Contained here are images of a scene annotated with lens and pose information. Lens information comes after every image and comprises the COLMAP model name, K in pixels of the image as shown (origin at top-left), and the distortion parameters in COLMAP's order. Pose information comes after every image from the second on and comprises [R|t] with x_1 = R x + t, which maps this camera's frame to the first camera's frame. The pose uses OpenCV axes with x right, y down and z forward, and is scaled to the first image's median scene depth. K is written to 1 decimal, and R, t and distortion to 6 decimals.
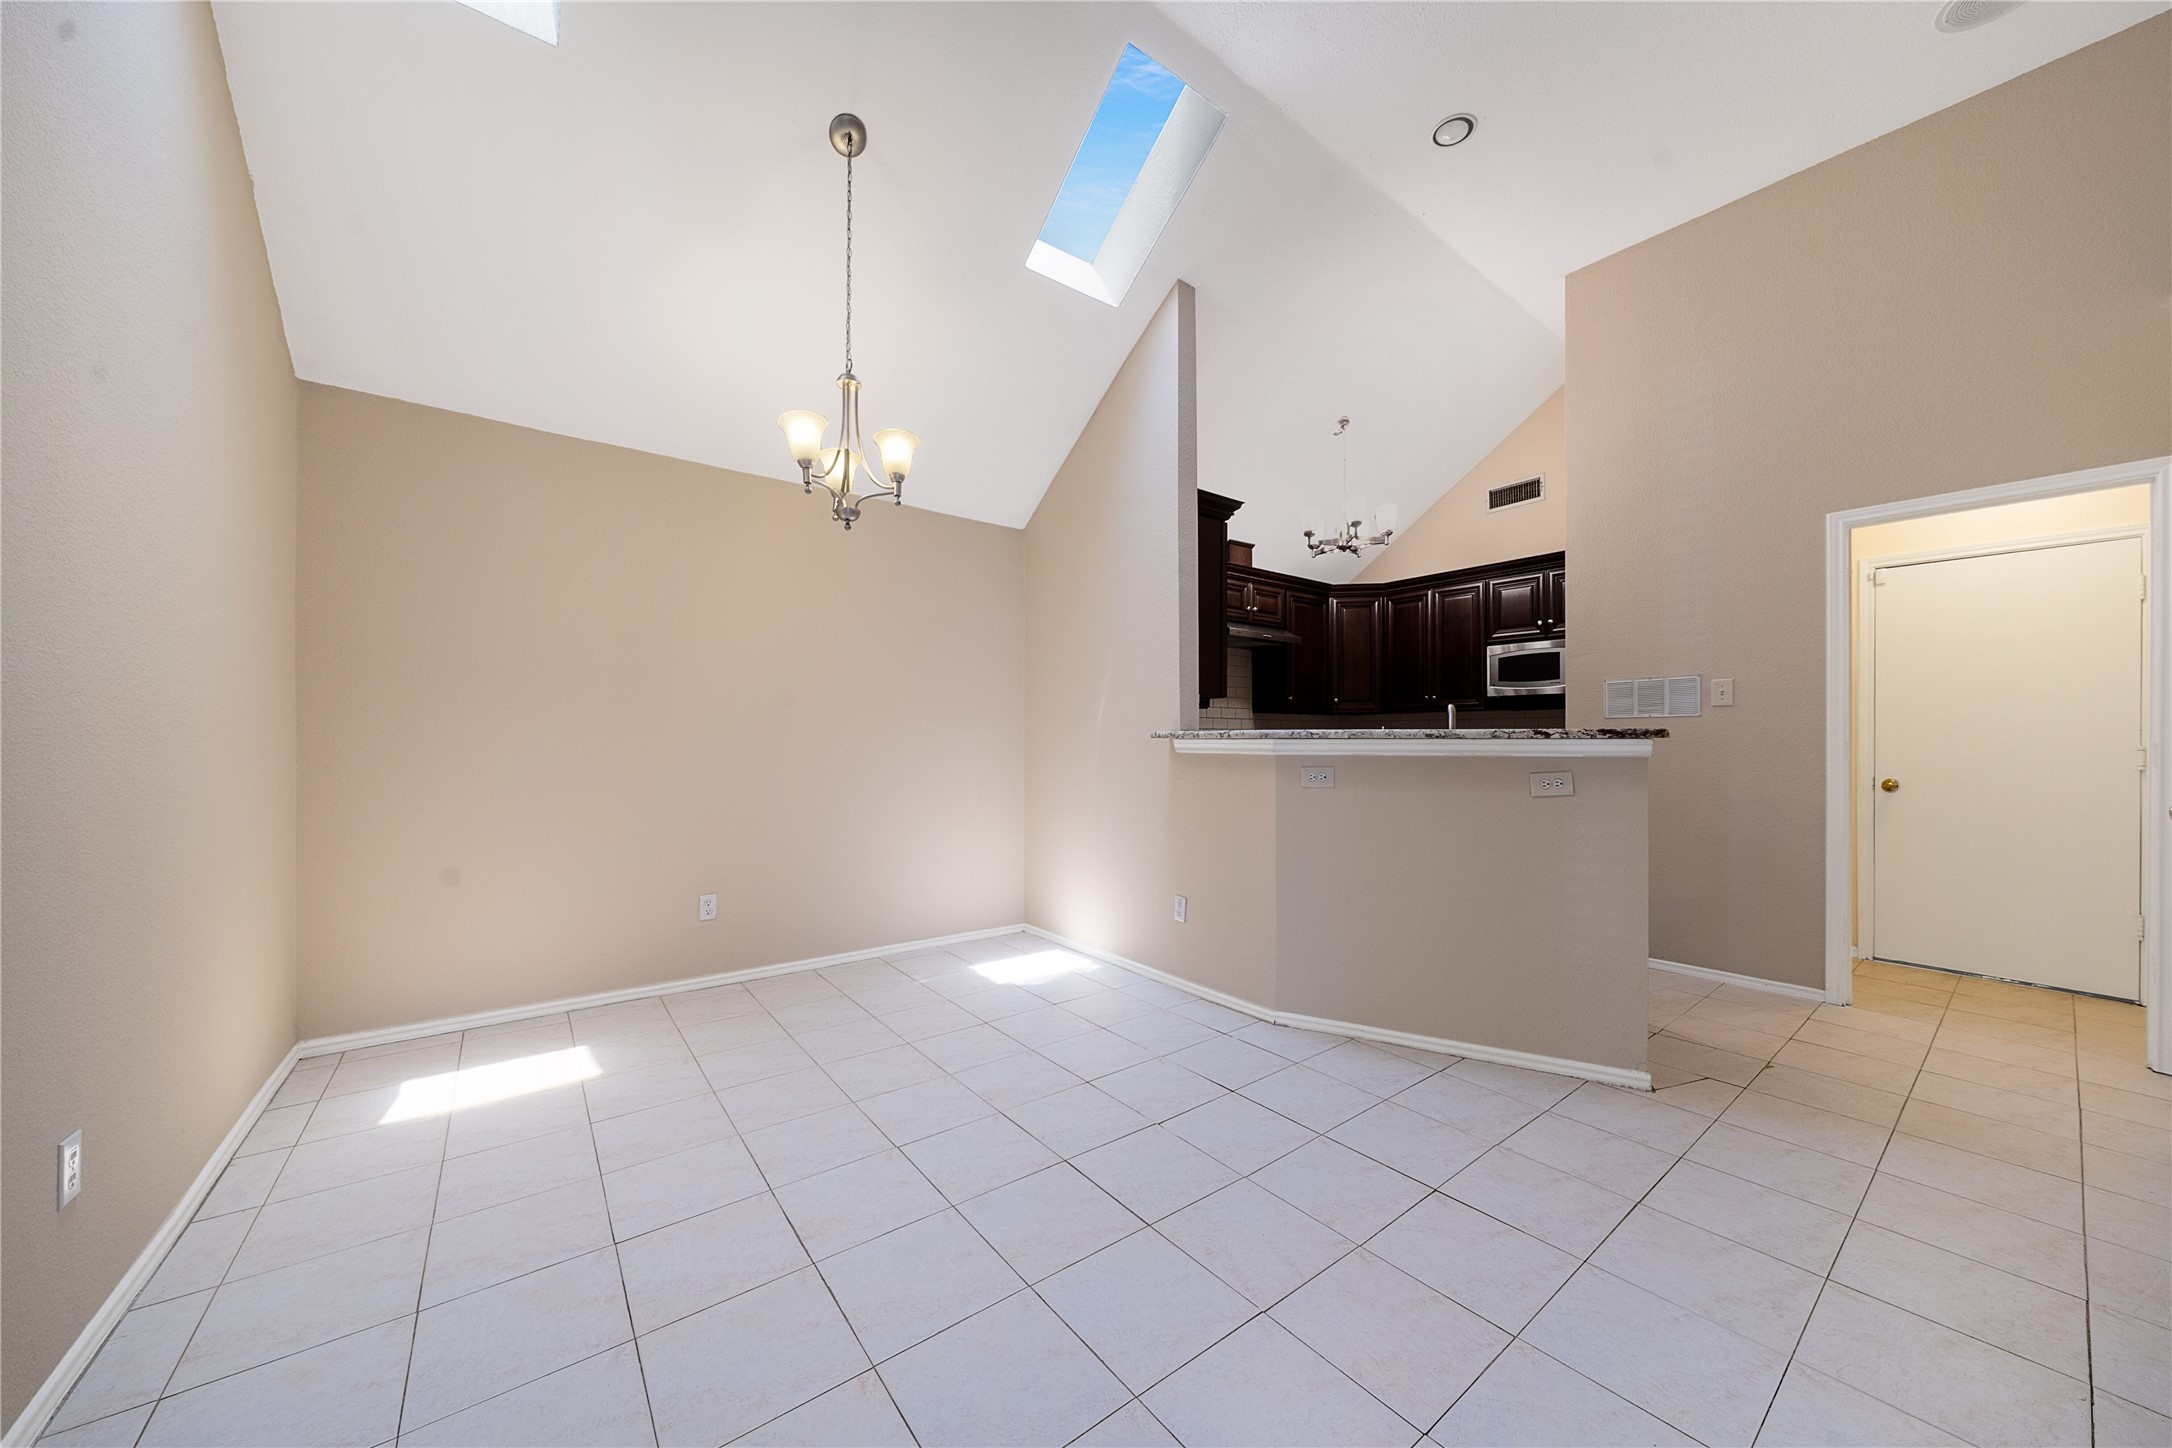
lens RADIAL K [[741.3, 0, 1080.2], [0, 741.3, 747.9], [0, 0, 1]] dist [-0.000107, 0.000066]
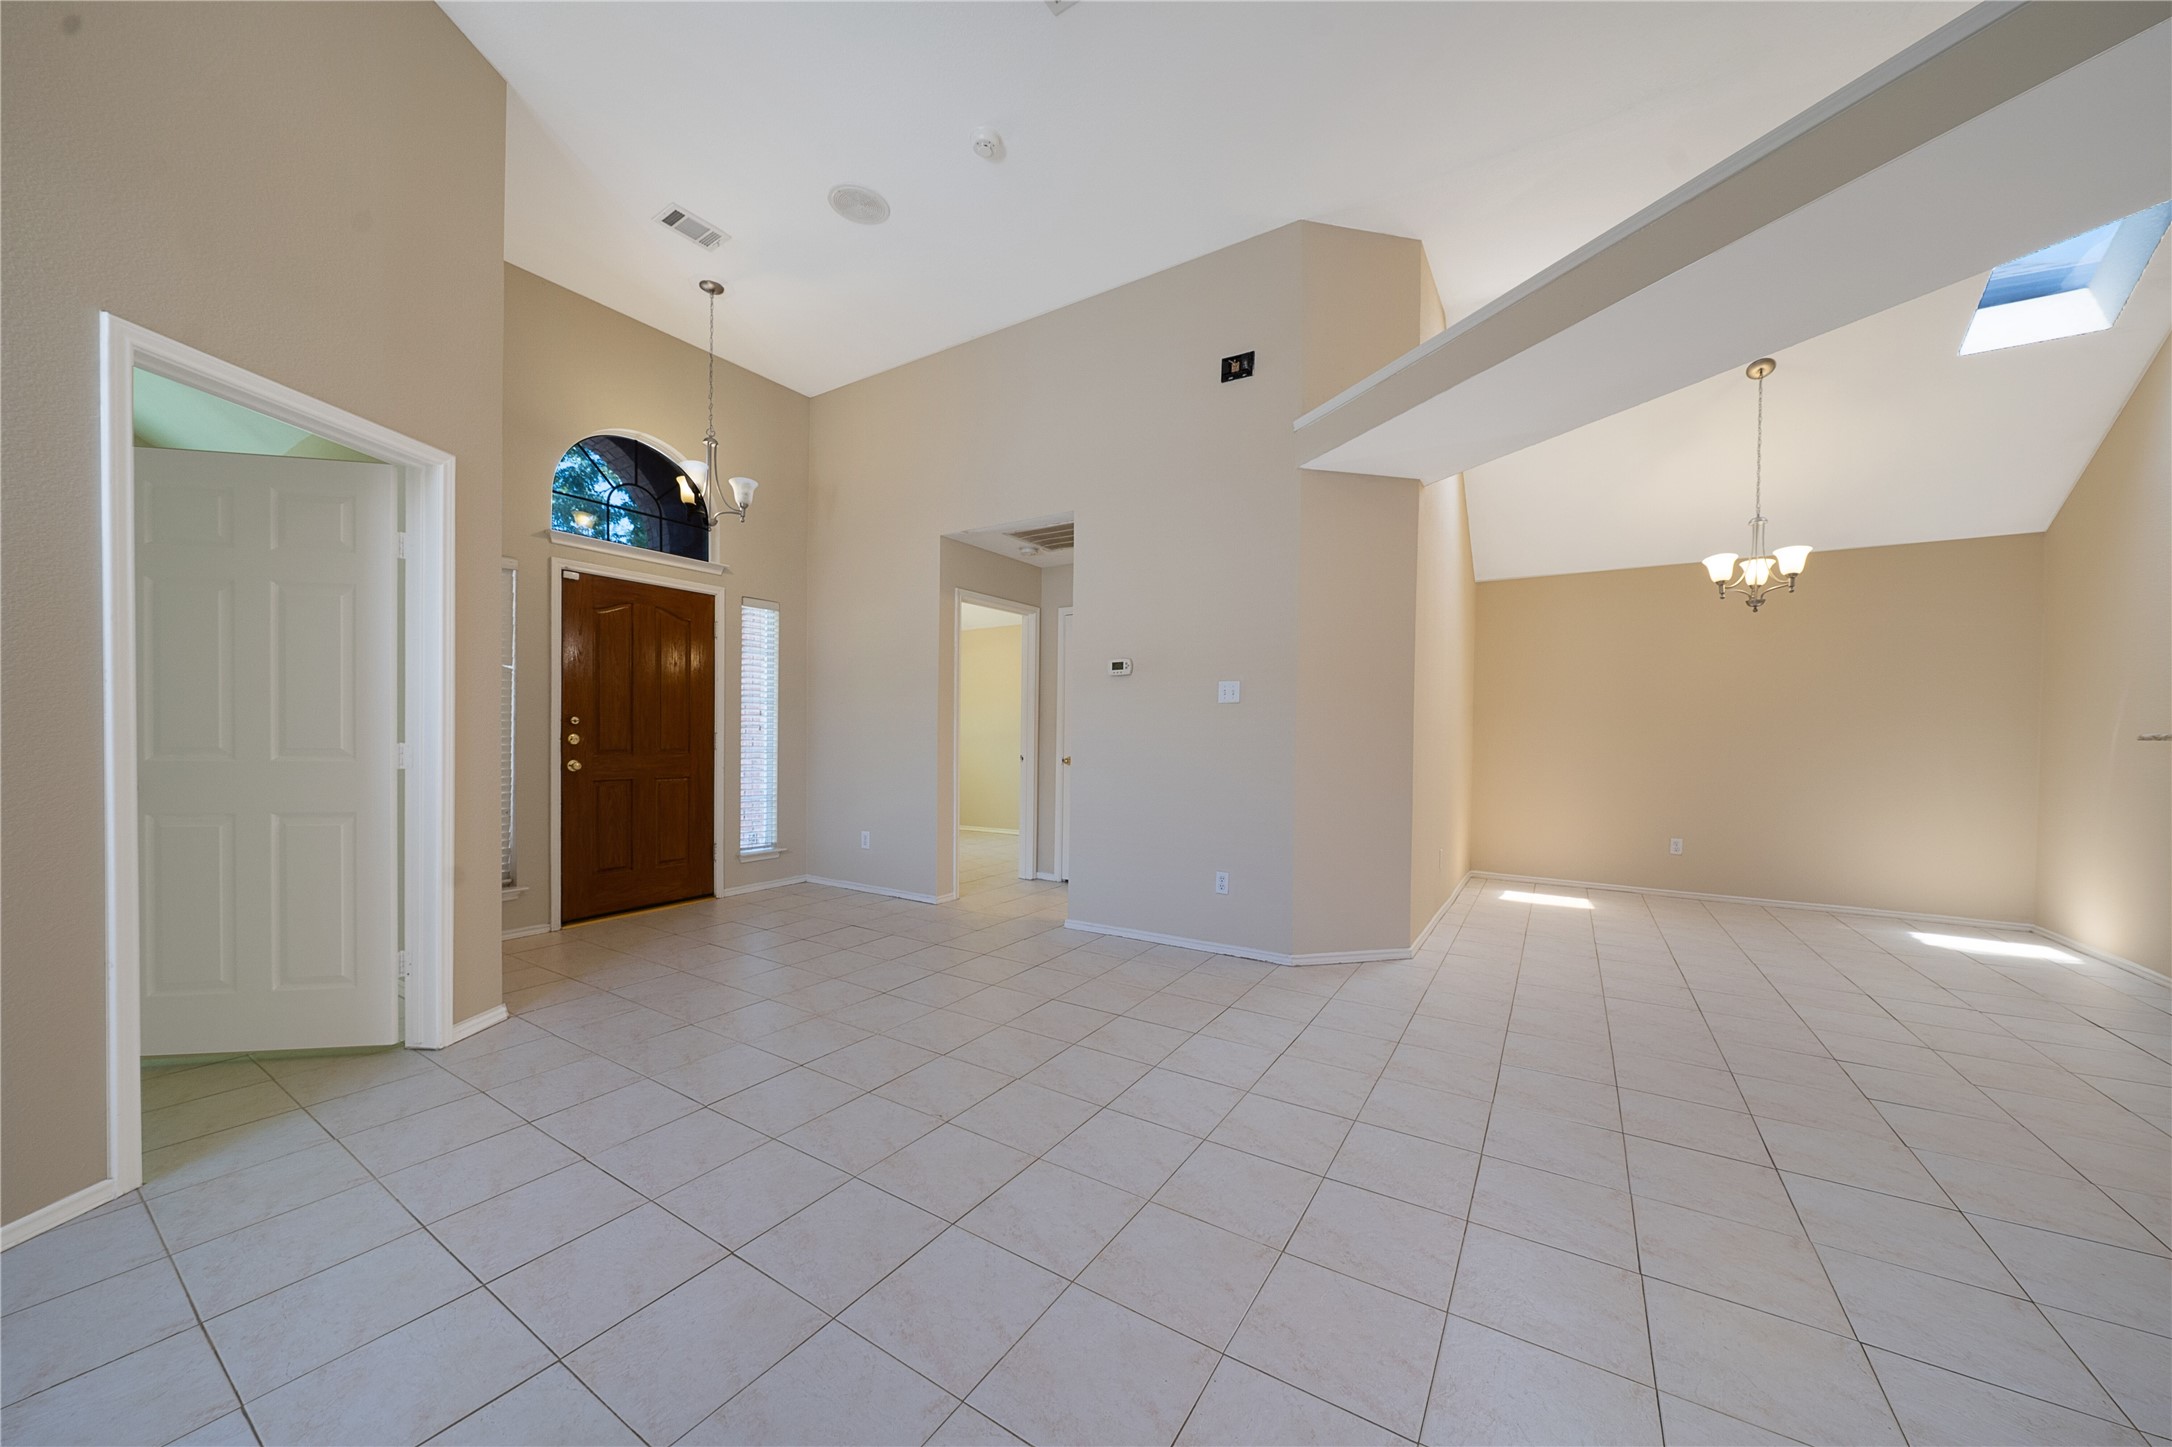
lens RADIAL K [[755.0, 0, 1086.8], [0, 755.0, 745.2], [0, 0, 1]] dist [0.001916, 0.000120]
pose [[0.345346, 0.011161, -0.938409, 0.501625], [-0.015937, 0.999855, 0.006027, 0.008473], [0.938340, 0.012874, 0.345474, -0.643608]]
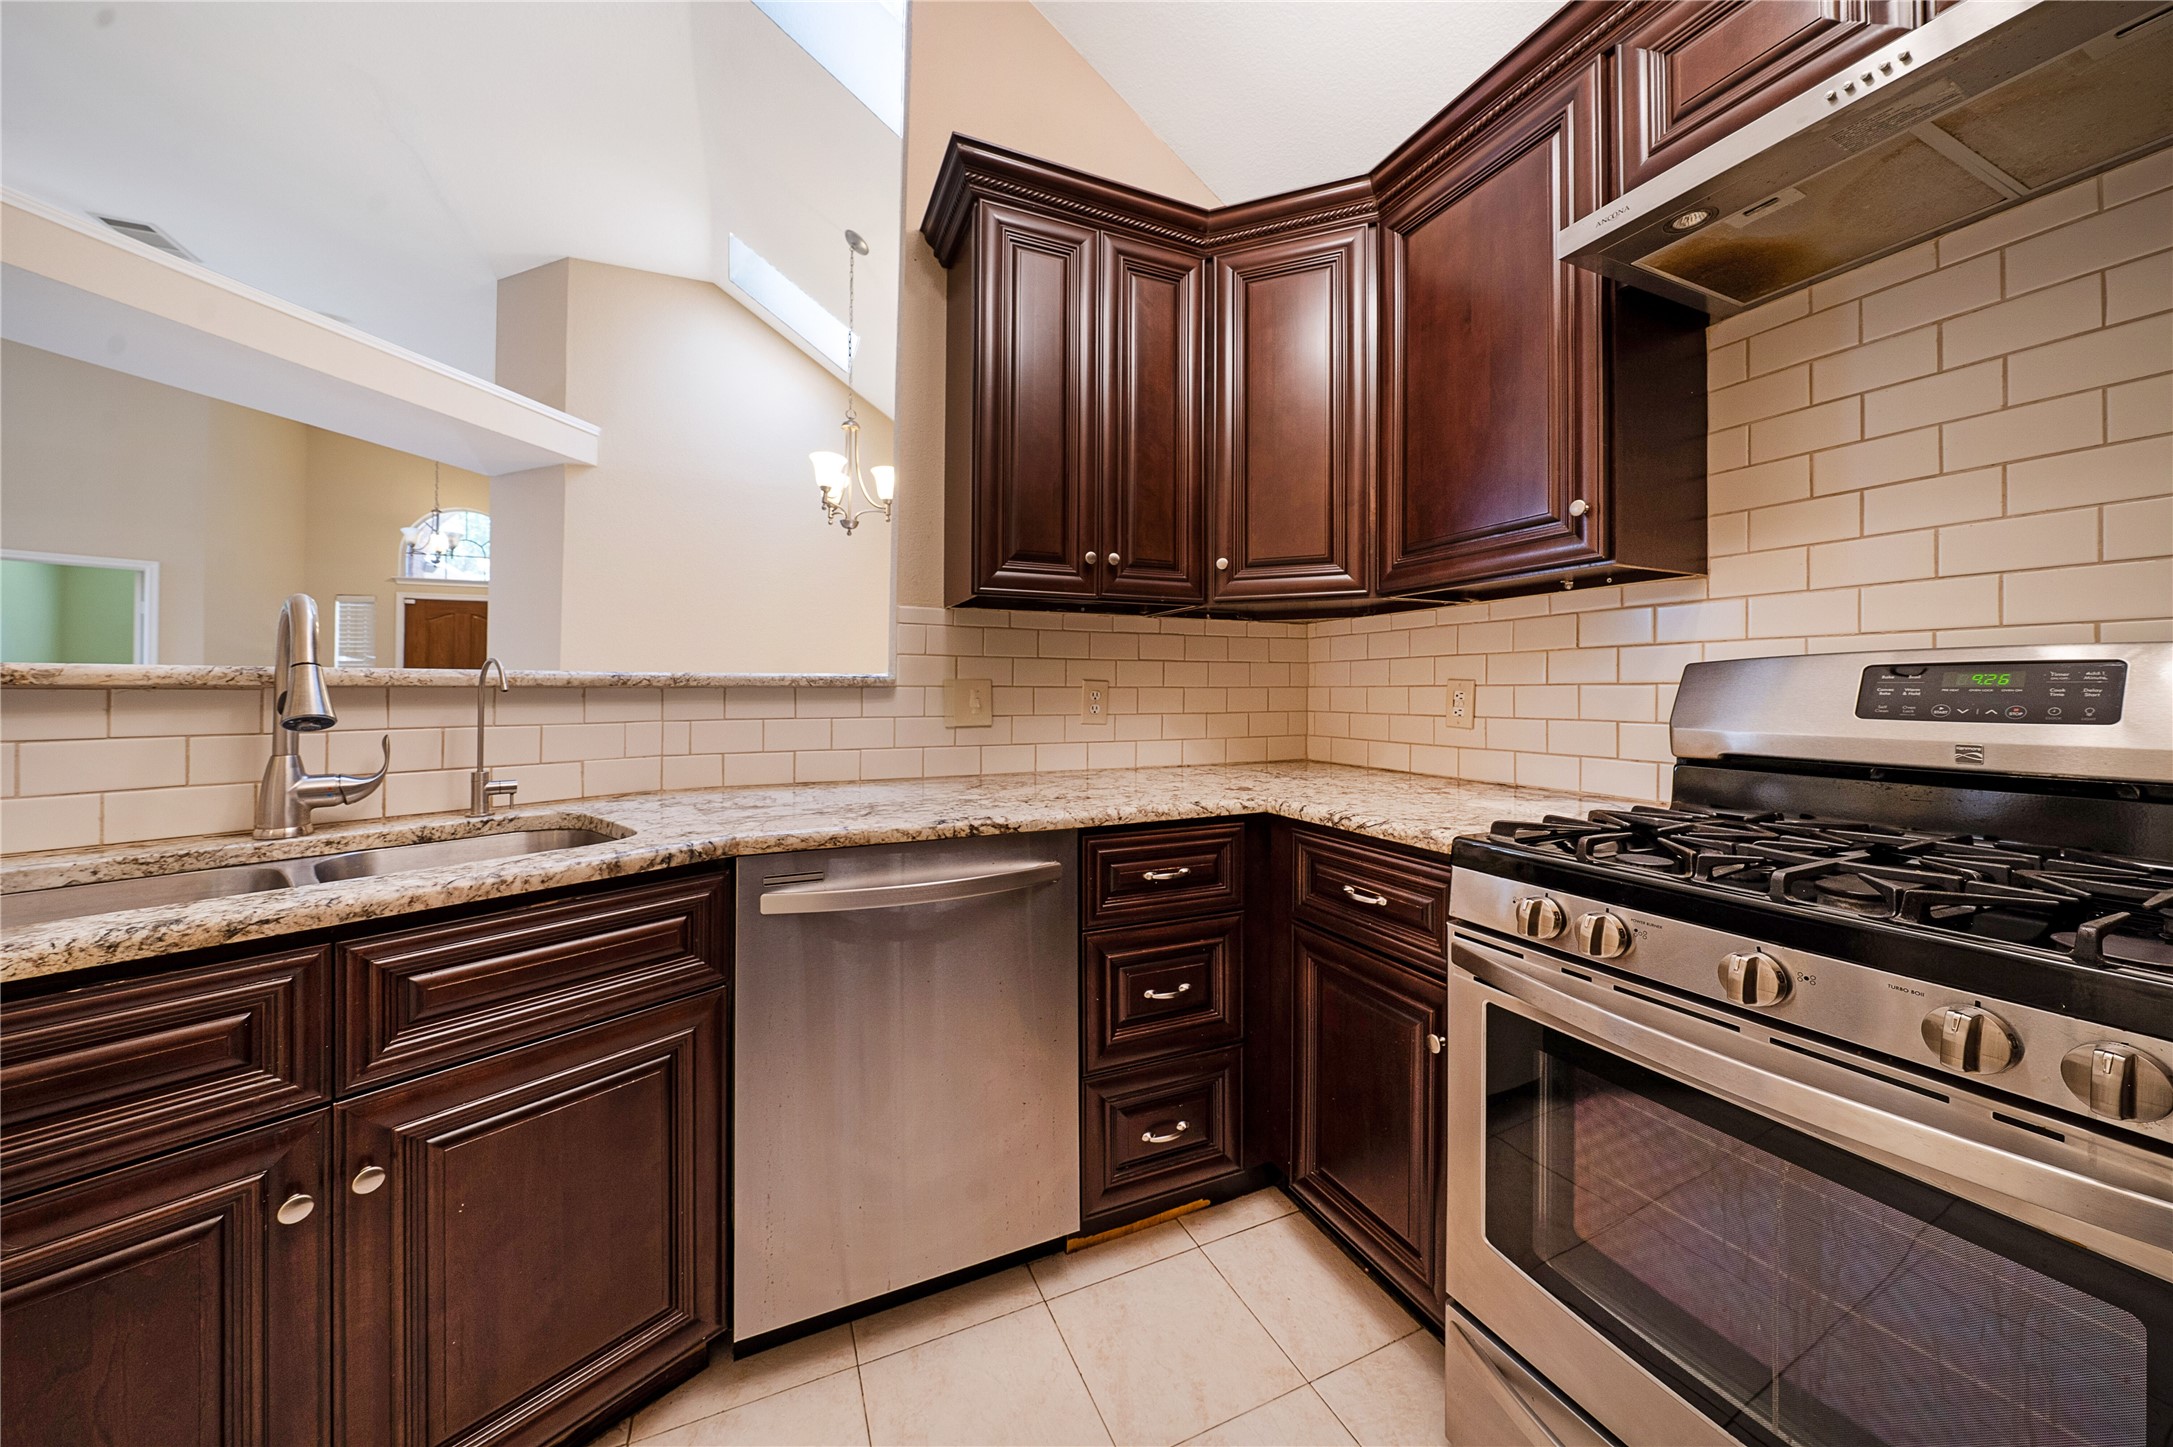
lens RADIAL K [[755.8, 0, 1092.7], [0, 755.8, 675.7], [0, 0, 1]] dist [-0.005032, -0.000111]
pose [[-0.225171, -0.022858, -0.974051, 0.638235], [-0.006421, 0.999738, -0.021976, -0.009496], [0.974298, 0.001306, -0.225259, 1.203680]]
